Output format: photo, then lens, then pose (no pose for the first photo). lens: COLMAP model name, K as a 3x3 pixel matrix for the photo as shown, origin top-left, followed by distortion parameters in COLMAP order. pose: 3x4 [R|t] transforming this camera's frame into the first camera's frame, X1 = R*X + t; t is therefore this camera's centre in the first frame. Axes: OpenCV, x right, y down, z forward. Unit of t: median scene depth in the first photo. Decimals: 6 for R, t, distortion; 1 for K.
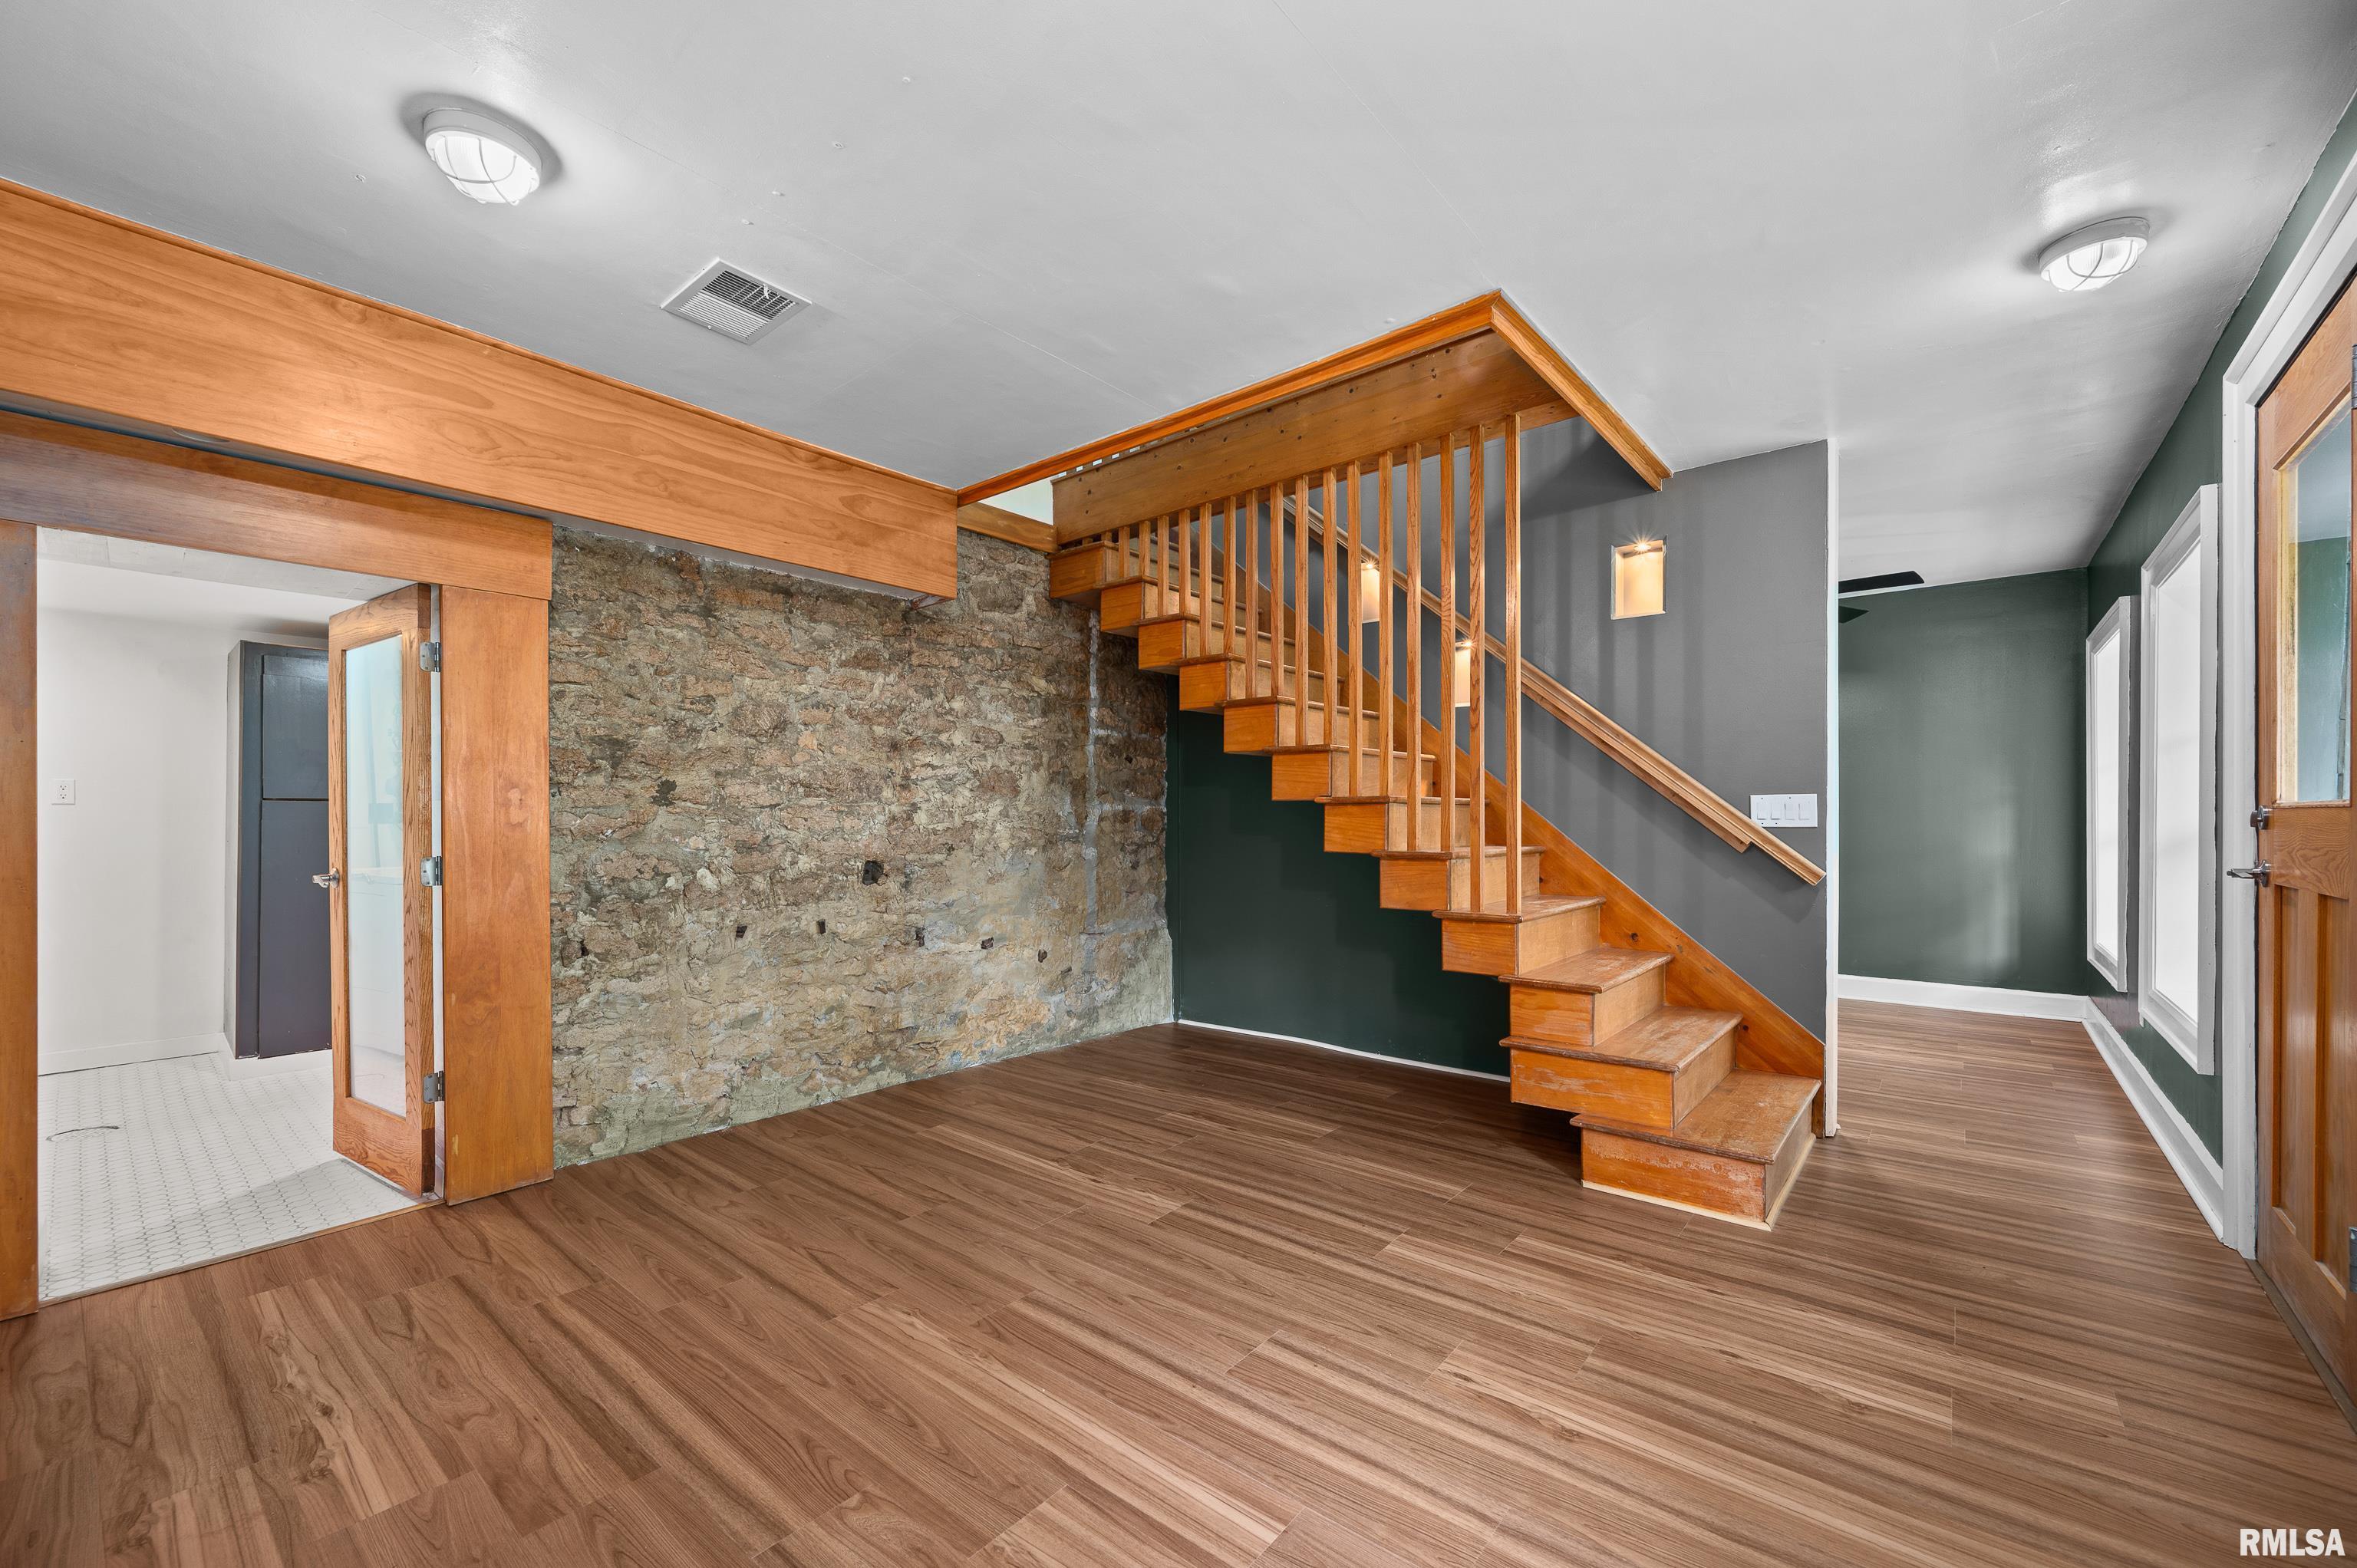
lens RADIAL K [[943.3, 0, 1170.9], [0, 943.3, 808.4], [0, 0, 1]] dist [-0.000292, 0.000189]
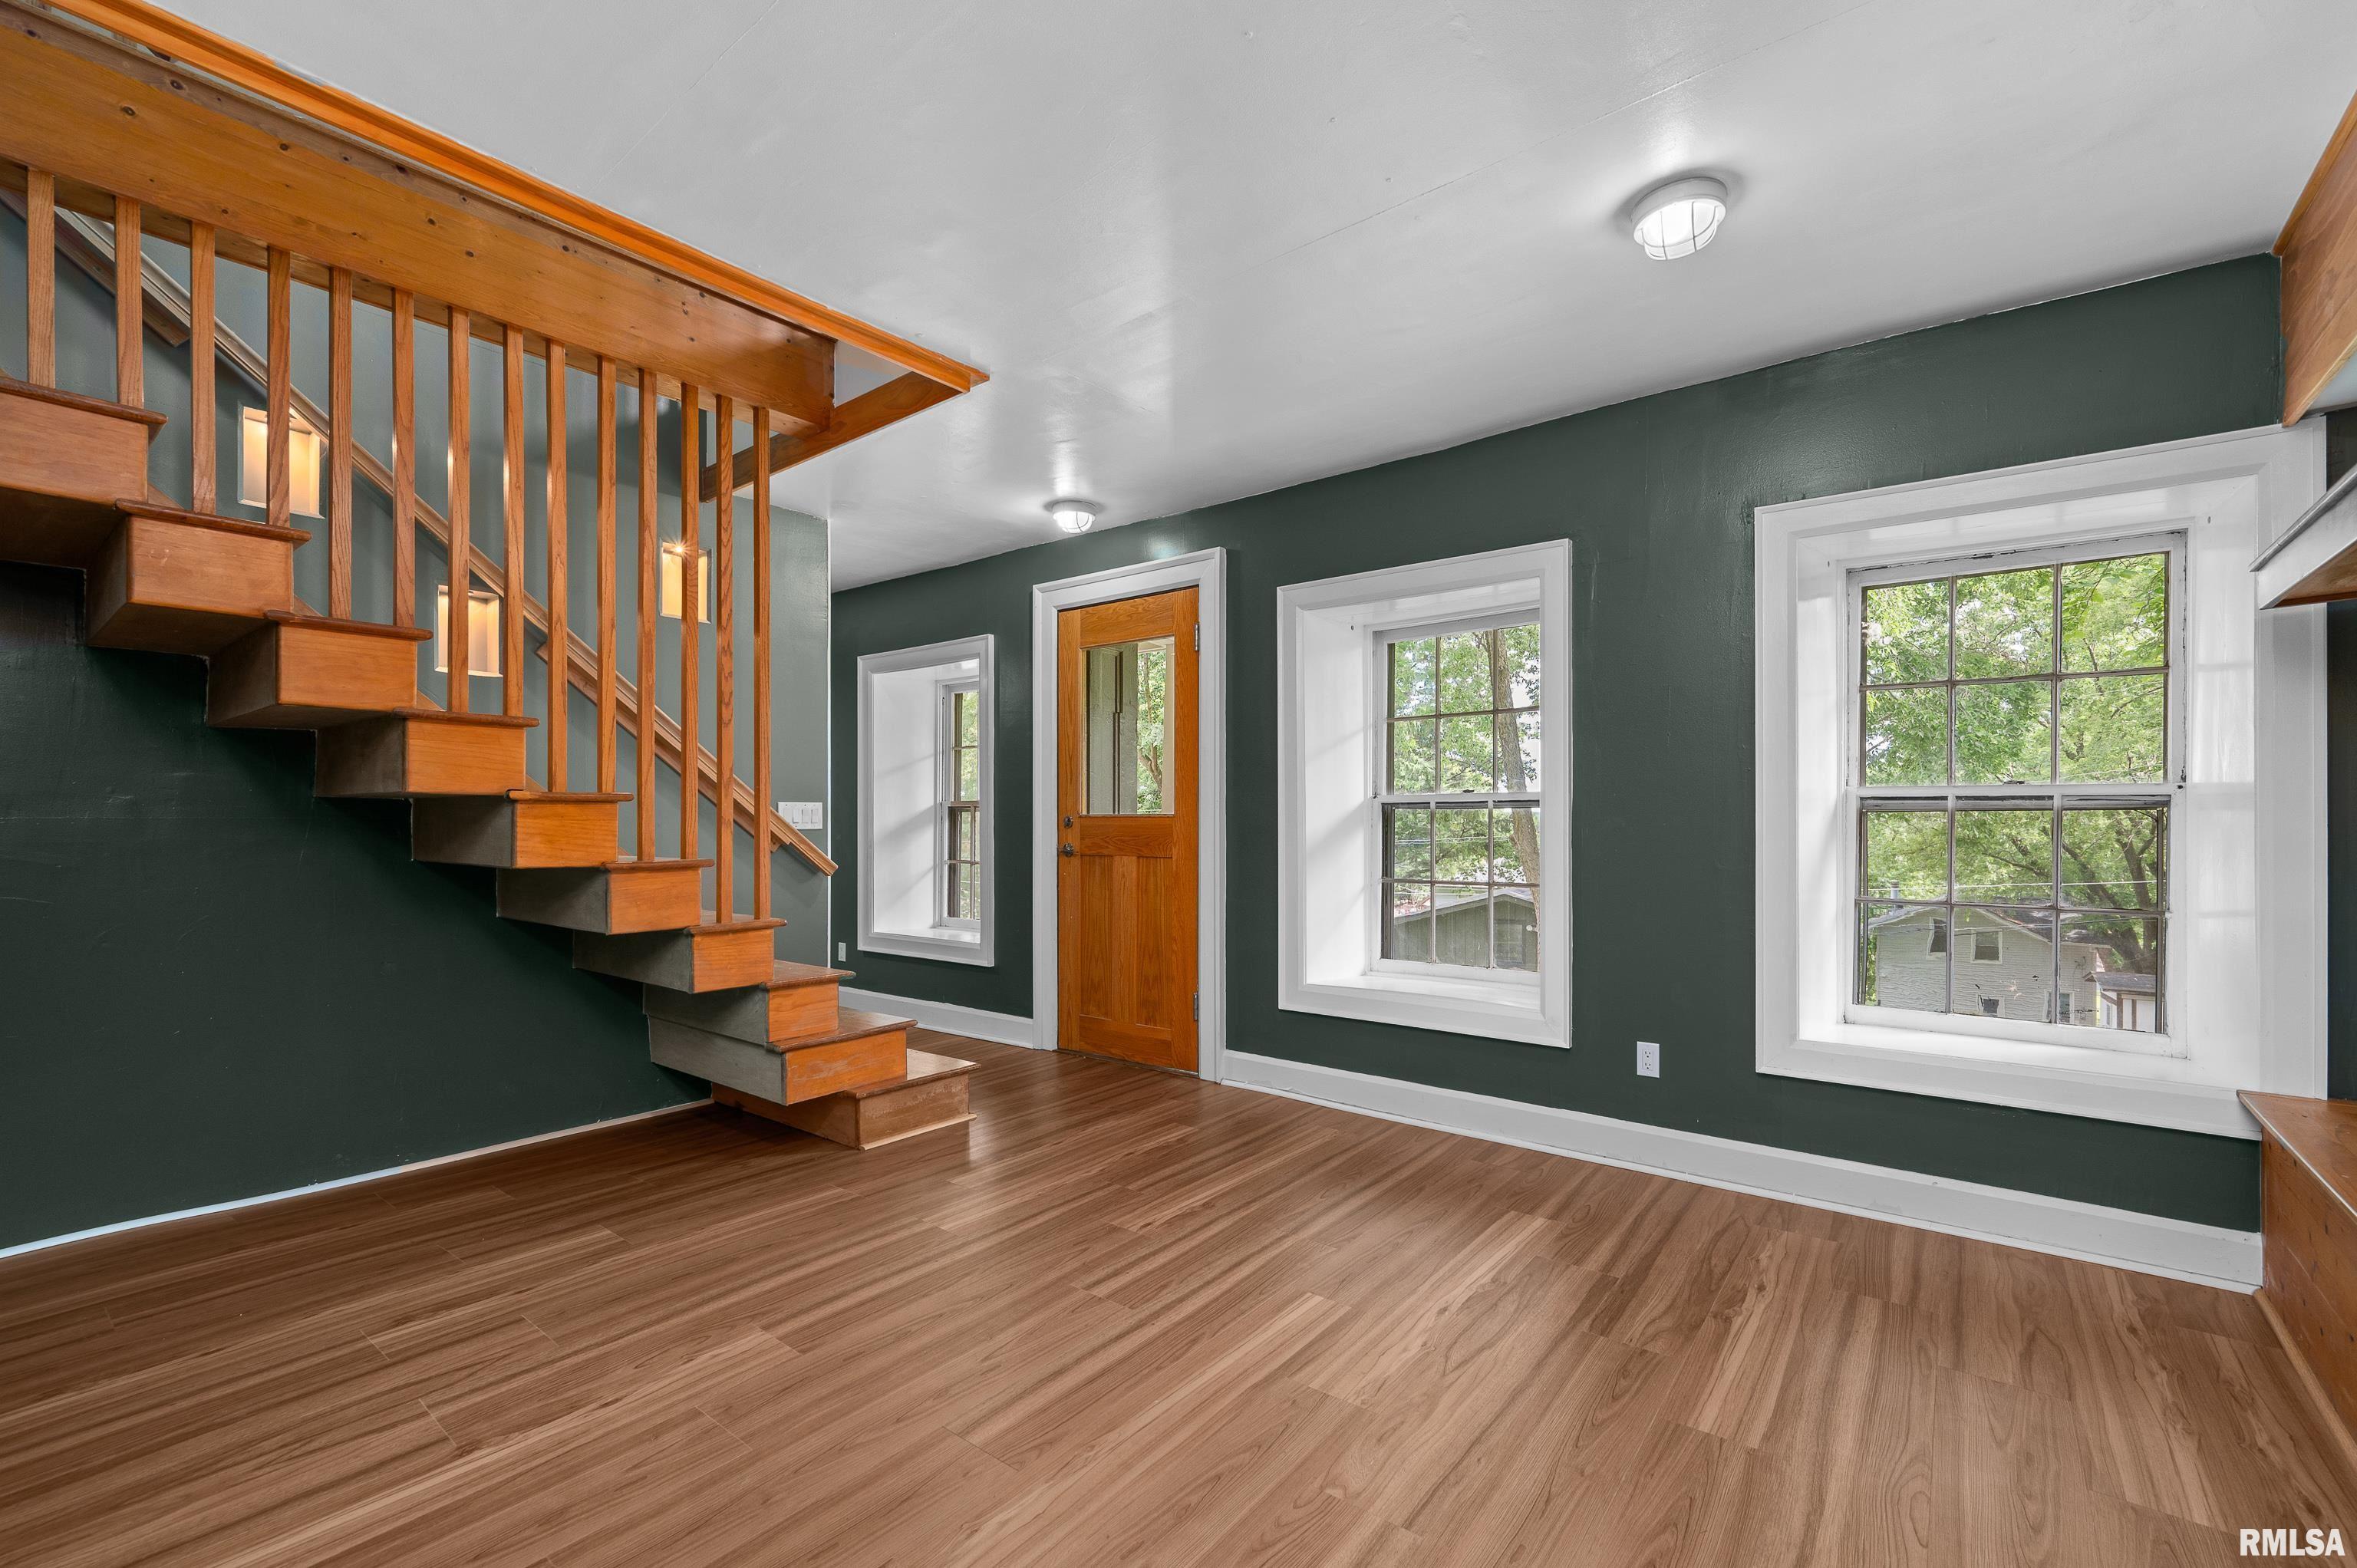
lens RADIAL K [[1007.1, 0, 1199.3], [0, 1007.1, 817.7], [0, 0, 1]] dist [-0.000412, -0.000275]
pose [[-0.039887, 0.004639, 0.999193, -0.804083], [-0.009250, 0.999945, -0.005011, 0.009201], [-0.999161, -0.009443, -0.039842, 0.679160]]
